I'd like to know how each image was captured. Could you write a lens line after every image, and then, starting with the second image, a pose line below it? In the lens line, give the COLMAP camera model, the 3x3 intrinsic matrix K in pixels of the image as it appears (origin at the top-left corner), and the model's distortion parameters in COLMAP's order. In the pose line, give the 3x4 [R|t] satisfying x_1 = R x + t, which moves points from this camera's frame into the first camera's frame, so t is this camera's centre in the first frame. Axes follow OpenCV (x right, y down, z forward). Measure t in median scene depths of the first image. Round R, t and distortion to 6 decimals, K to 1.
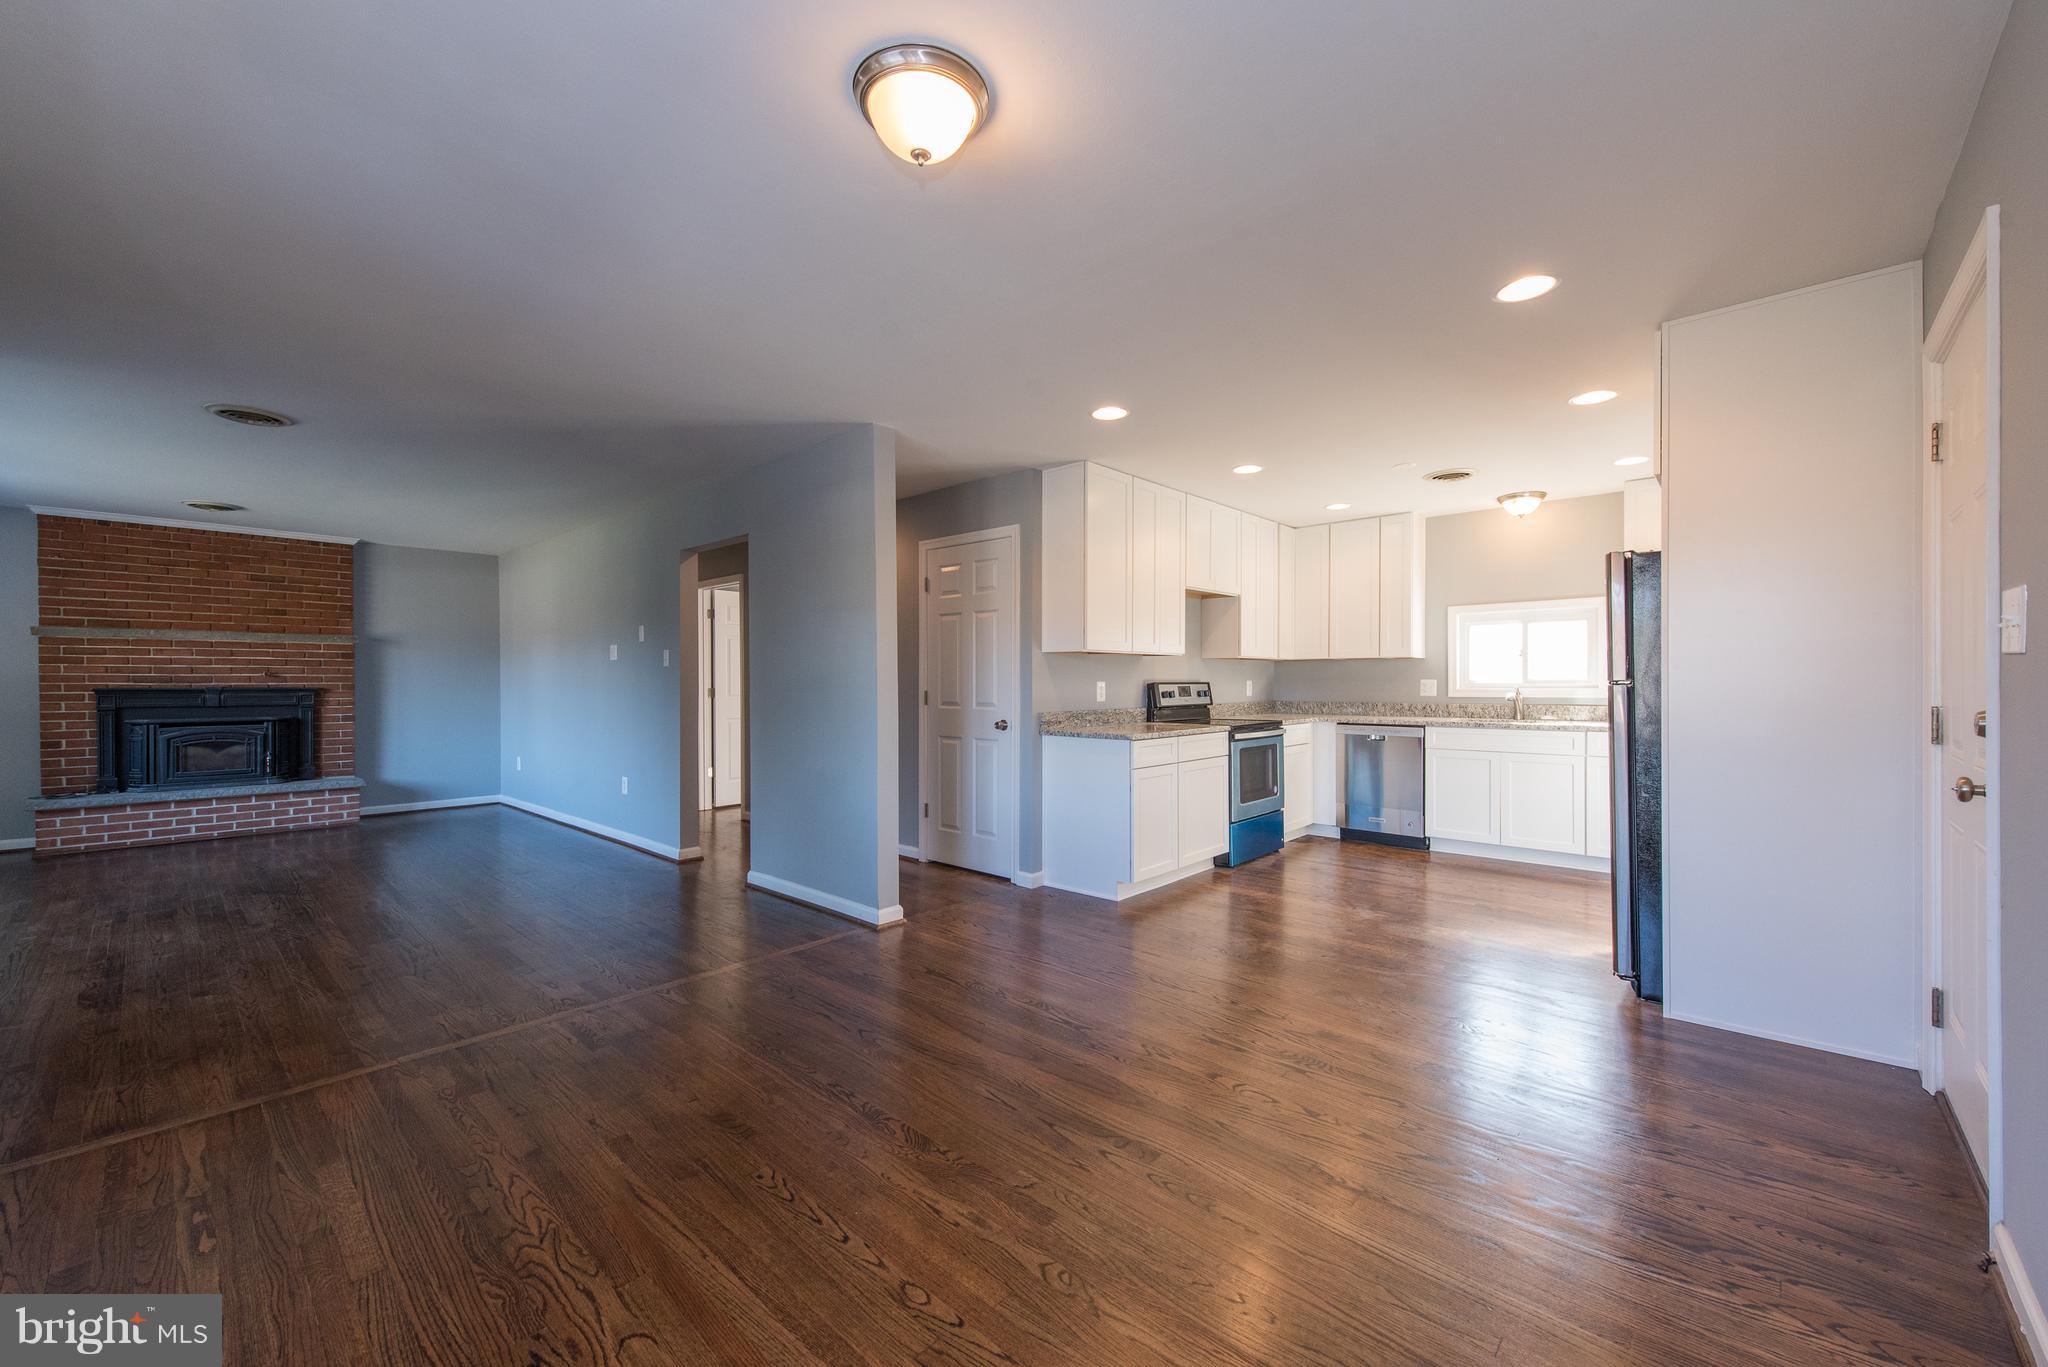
lens RADIAL K [[796.3, 0, 1011.8], [0, 796.3, 684.9], [0, 0, 1]] dist [0.008352, -0.000431]
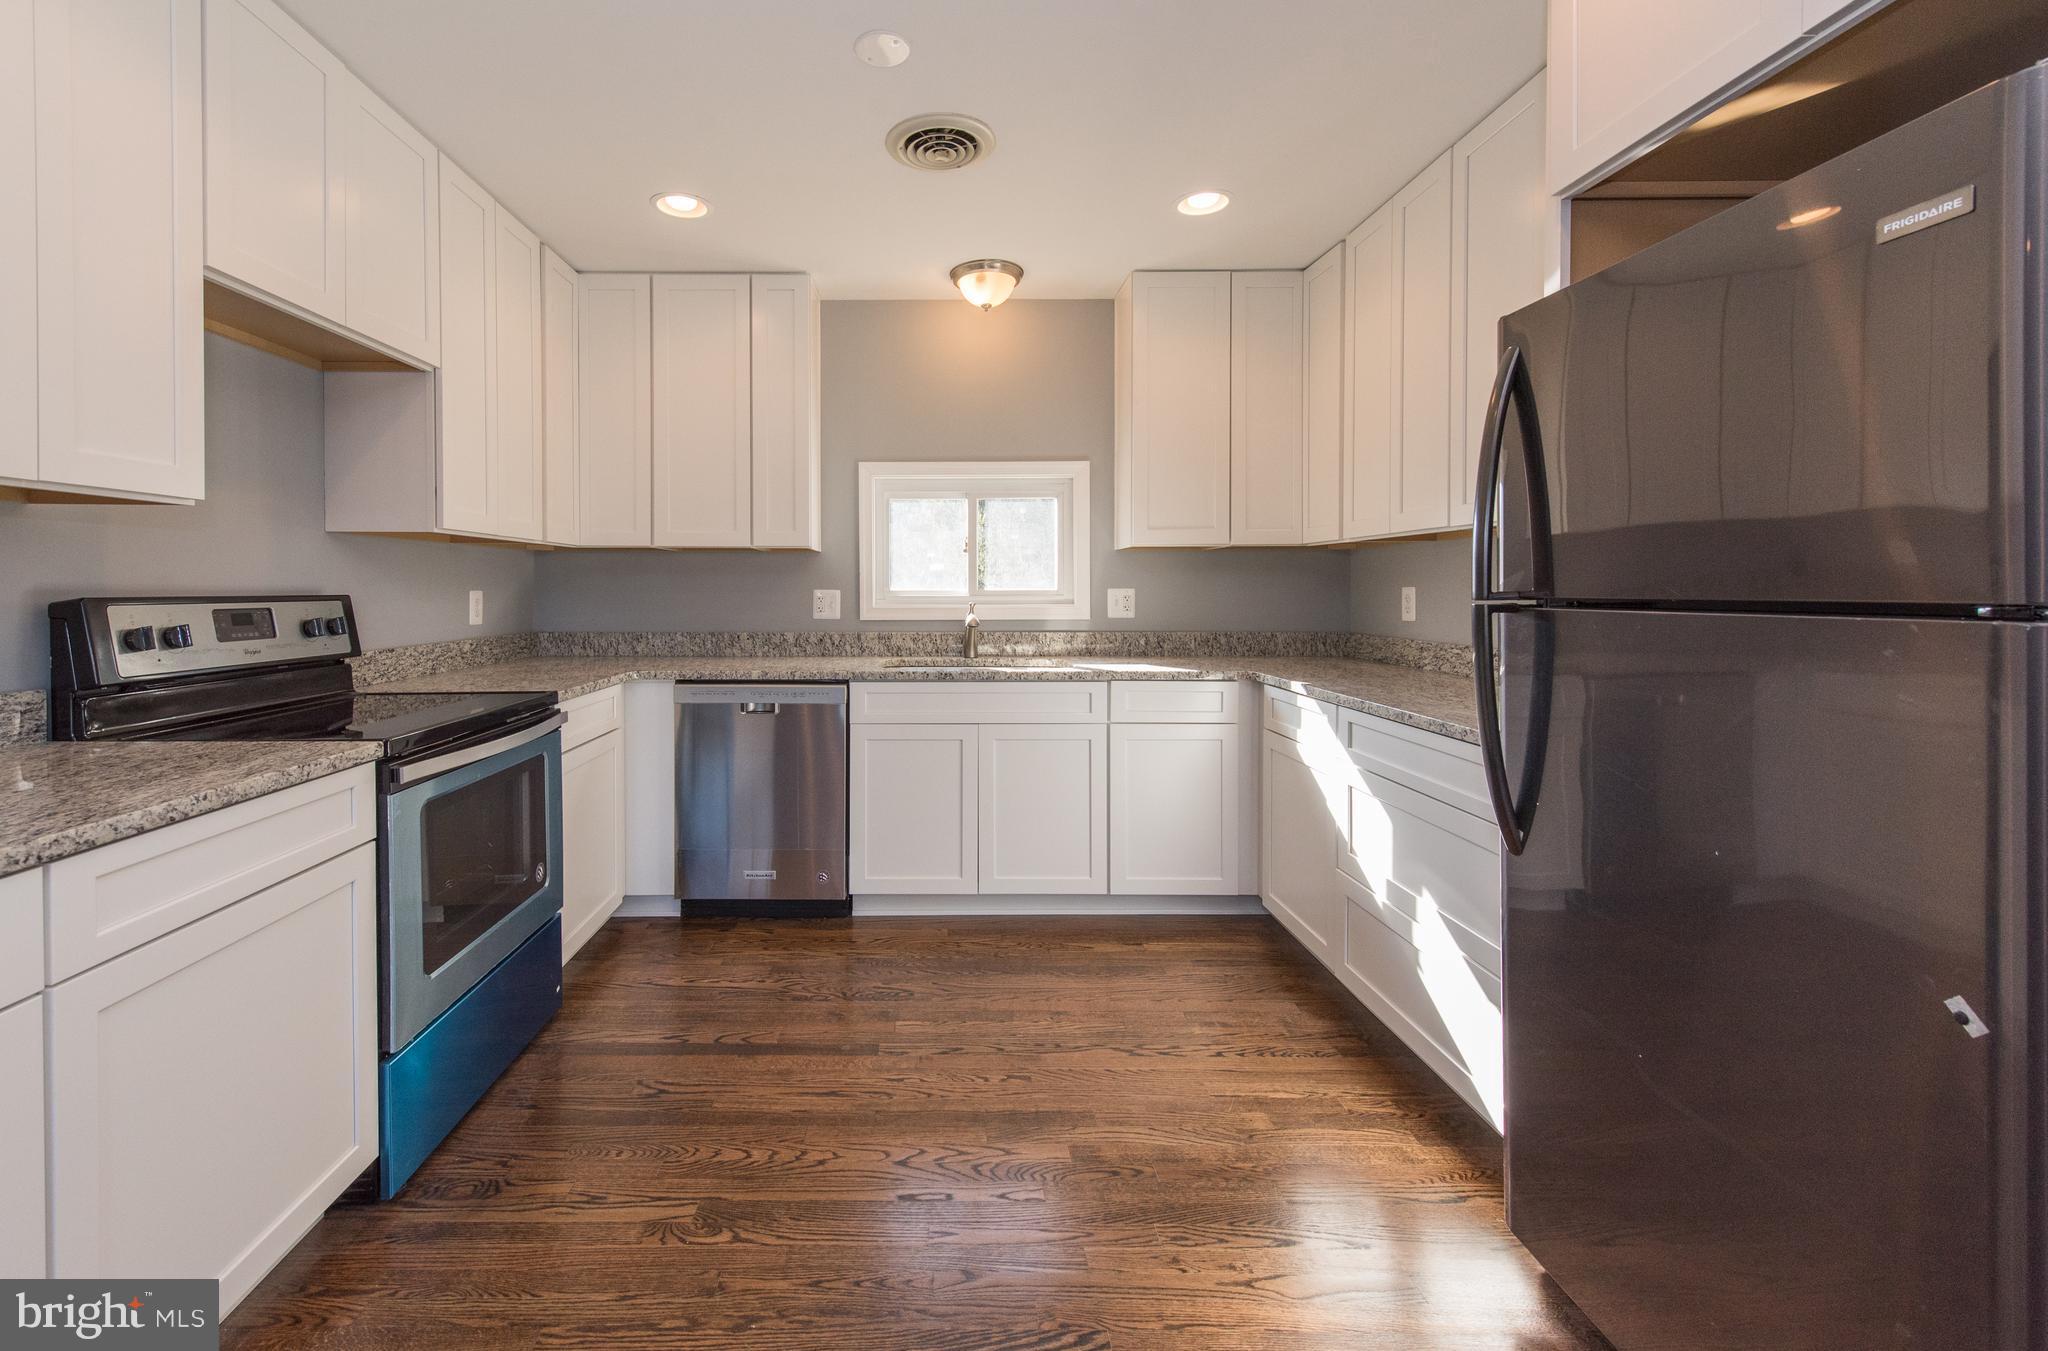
lens RADIAL K [[855.3, 0, 955.8], [0, 855.3, 599.0], [0, 0, 1]] dist [0.003011, -0.000270]
pose [[0.712517, -0.005585, 0.701633, 0.181763], [0.001103, 0.999976, 0.006839, -0.004357], [-0.701654, -0.004099, 0.712506, 0.555881]]
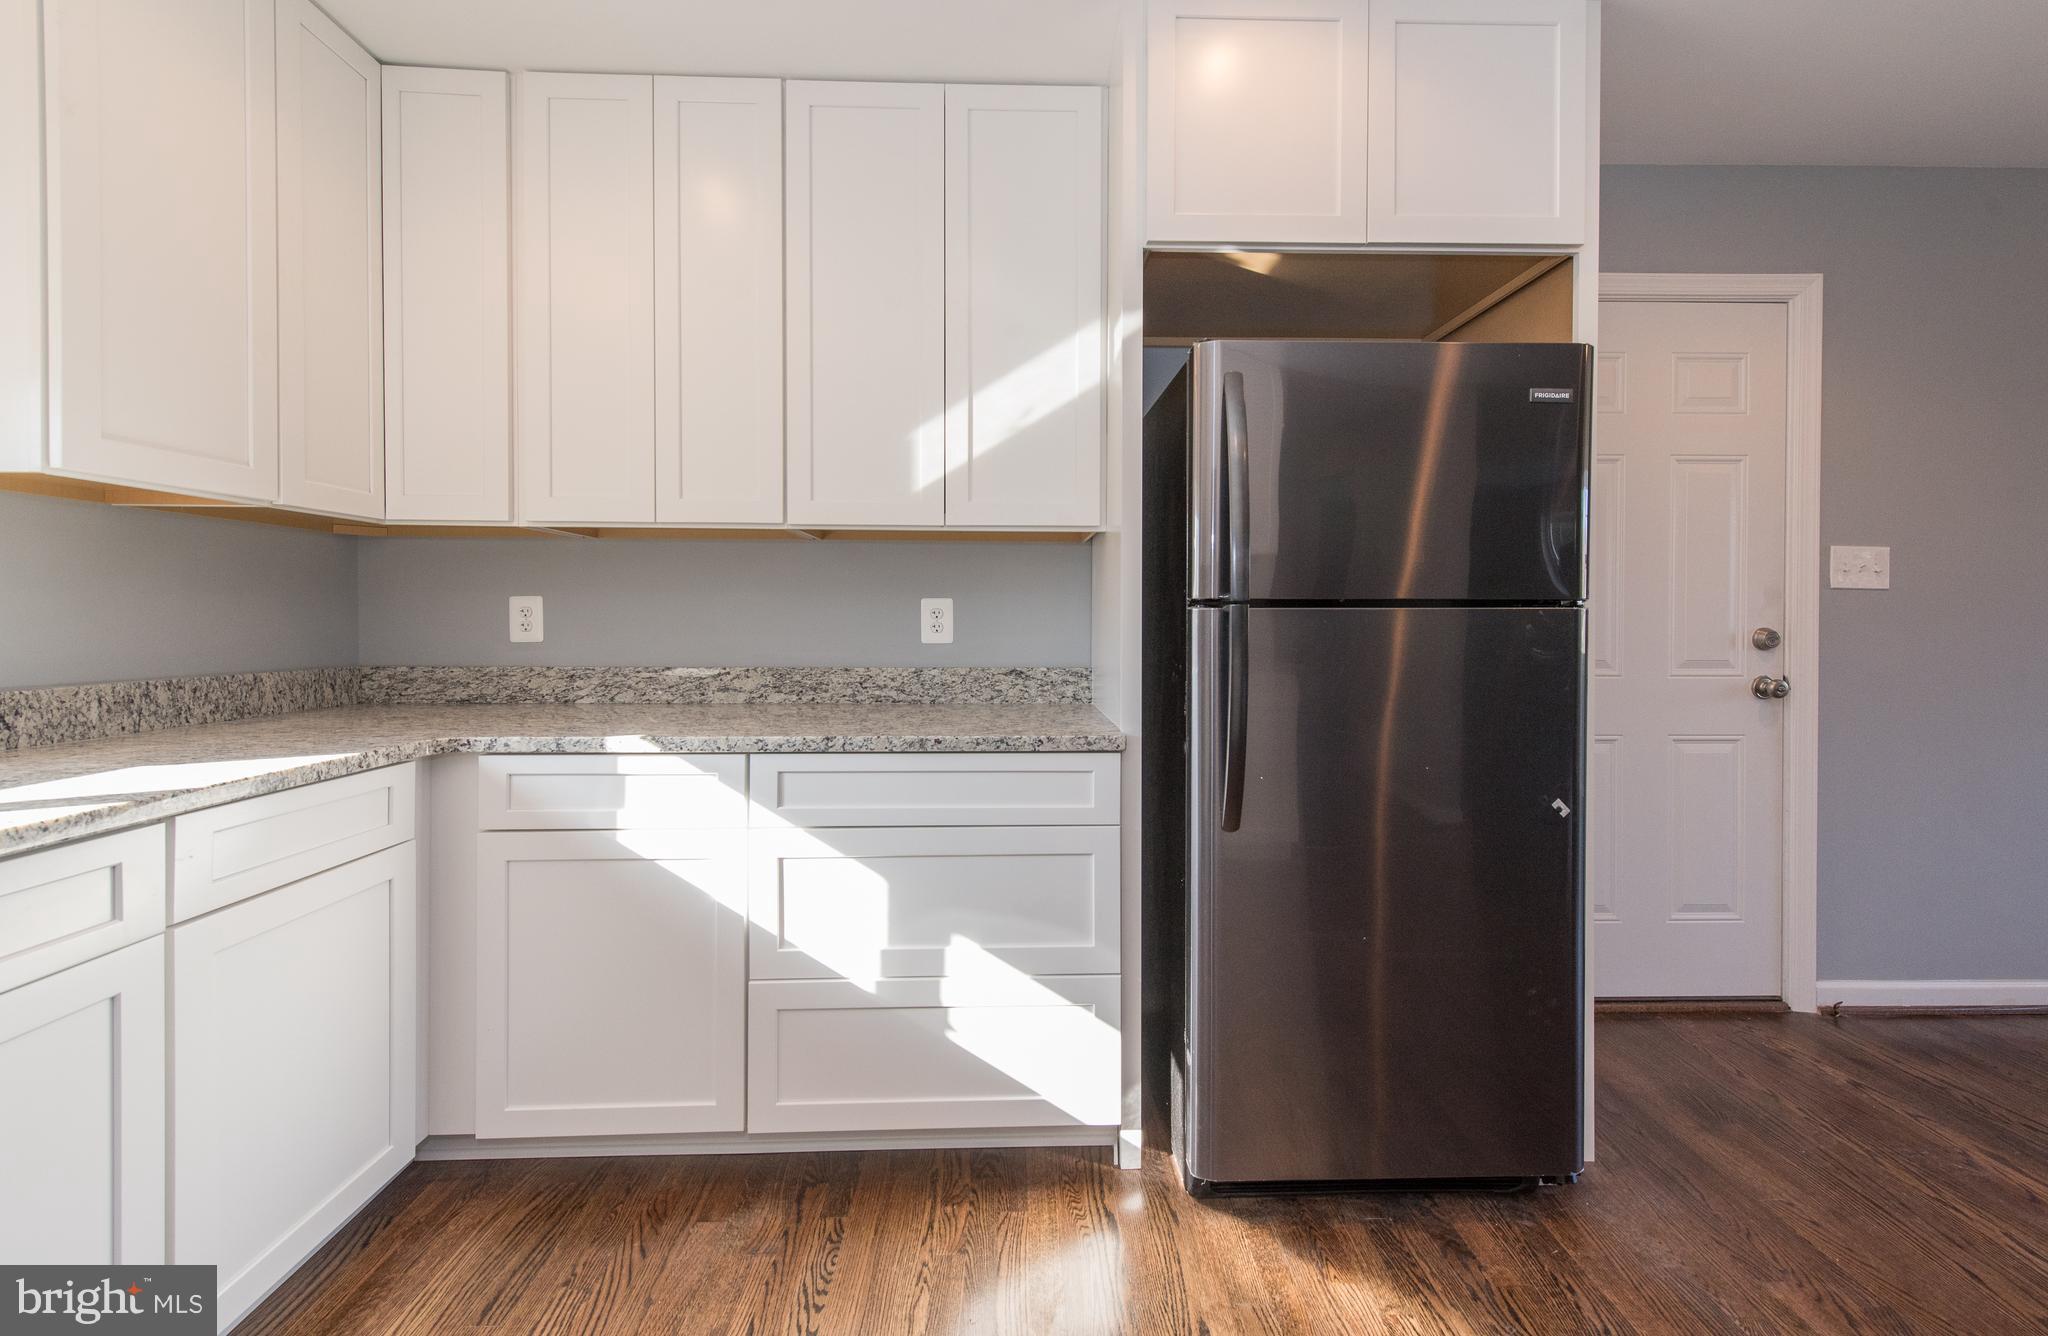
lens RADIAL K [[835.9, 0, 1015.9], [0, 835.9, 619.5], [0, 0, 1]] dist [0.013605, 0.000749]
pose [[-0.707574, -0.002142, 0.706636, 0.338144], [0.004010, 0.999967, 0.007046, 0.001740], [-0.706628, 0.007819, -0.707542, 0.873078]]
